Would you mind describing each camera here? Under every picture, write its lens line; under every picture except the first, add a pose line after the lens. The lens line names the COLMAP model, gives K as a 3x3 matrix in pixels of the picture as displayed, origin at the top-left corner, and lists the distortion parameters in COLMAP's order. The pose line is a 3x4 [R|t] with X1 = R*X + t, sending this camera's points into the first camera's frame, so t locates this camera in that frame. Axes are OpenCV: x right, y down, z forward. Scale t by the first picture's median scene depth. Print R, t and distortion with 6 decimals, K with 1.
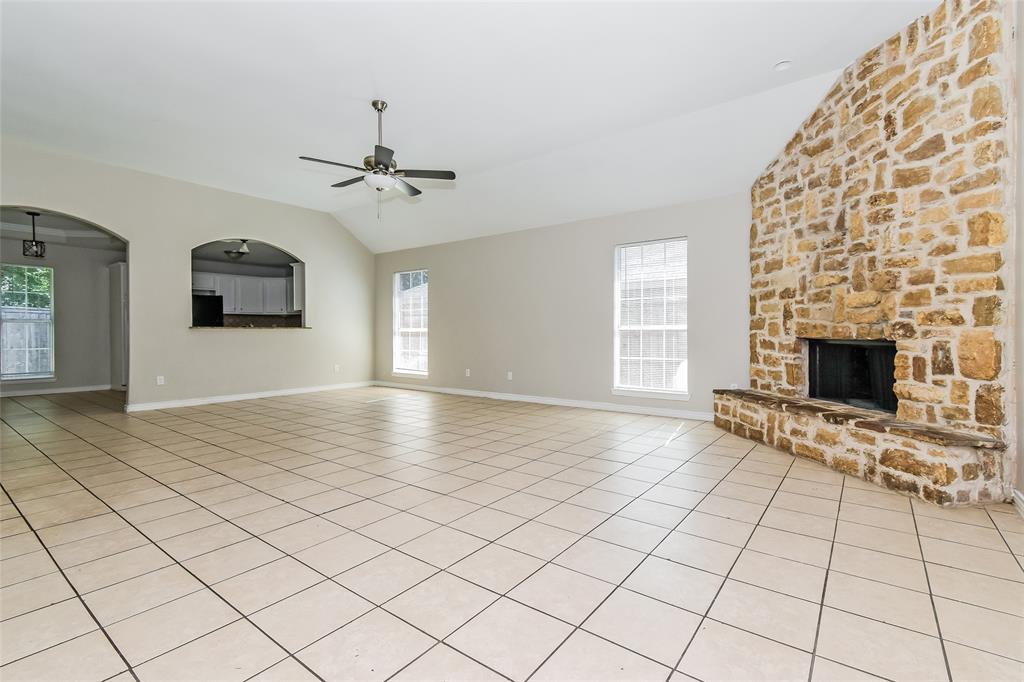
lens RADIAL K [[455.2, 0, 495.7], [0, 455.2, 331.1], [0, 0, 1]] dist [0.038703, 0.000338]
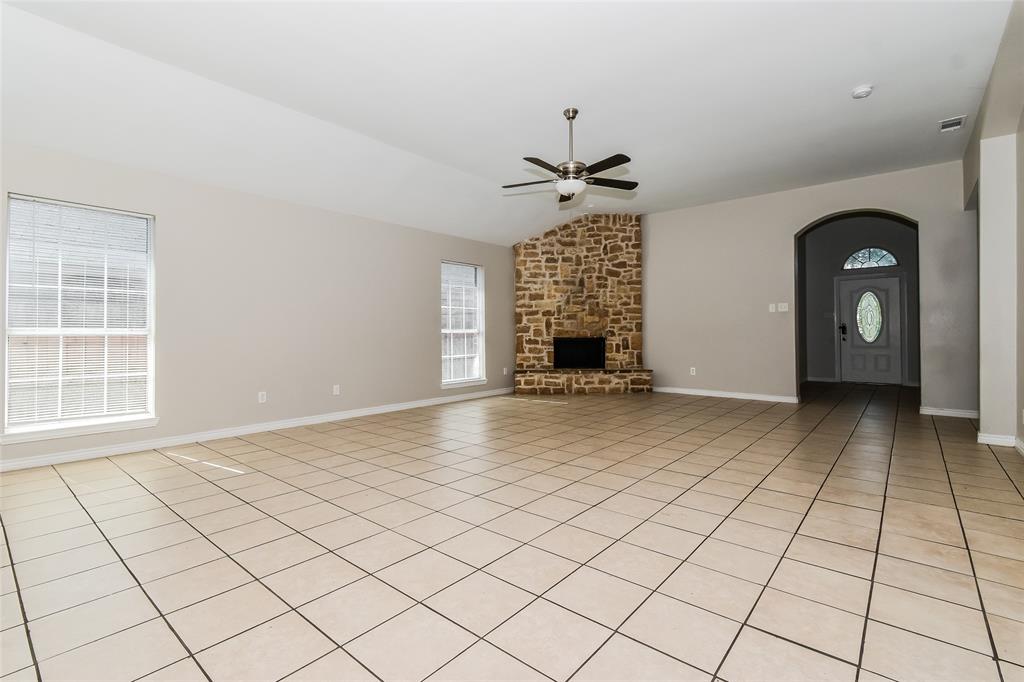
lens RADIAL K [[455.2, 0, 531.9], [0, 455.2, 326.4], [0, 0, 1]] dist [0.038703, 0.000338]
pose [[0.057129, 0.020110, 0.998164, -1.481473], [0.003749, 0.999786, -0.020357, 0.008999], [-0.998360, 0.004905, 0.057042, 1.203130]]
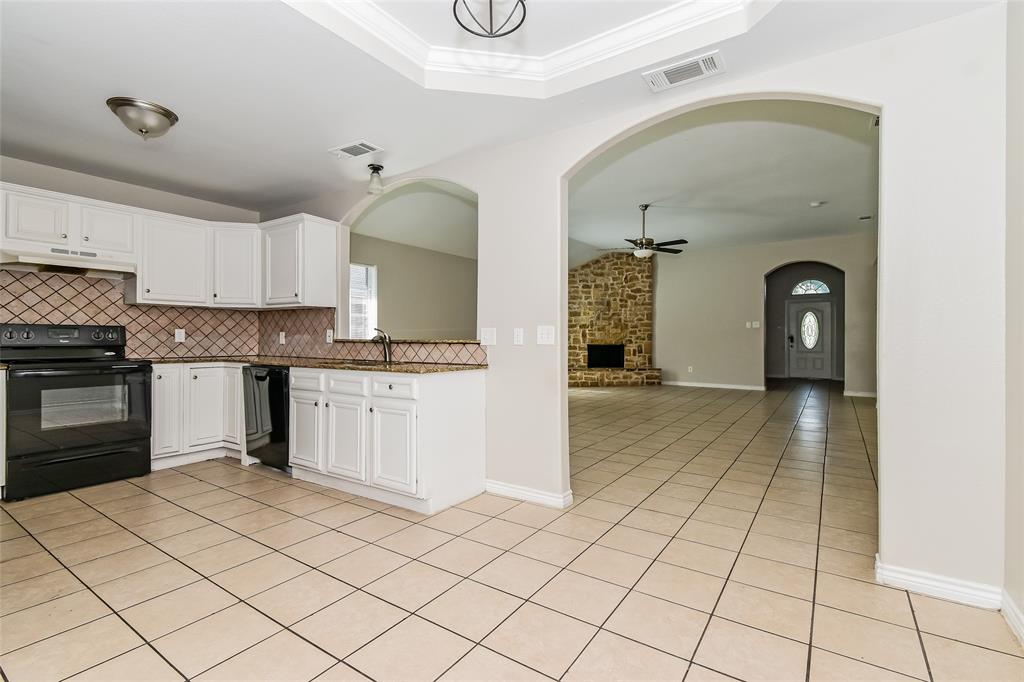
lens RADIAL K [[455.2, 0, 515.8], [0, 455.2, 339.1], [0, 0, 1]] dist [0.038703, 0.000338]
pose [[-0.021955, -0.001494, 0.999758, -2.238938], [-0.002214, 0.999997, 0.001446, -0.020667], [-0.999757, -0.002182, -0.021958, 1.771946]]
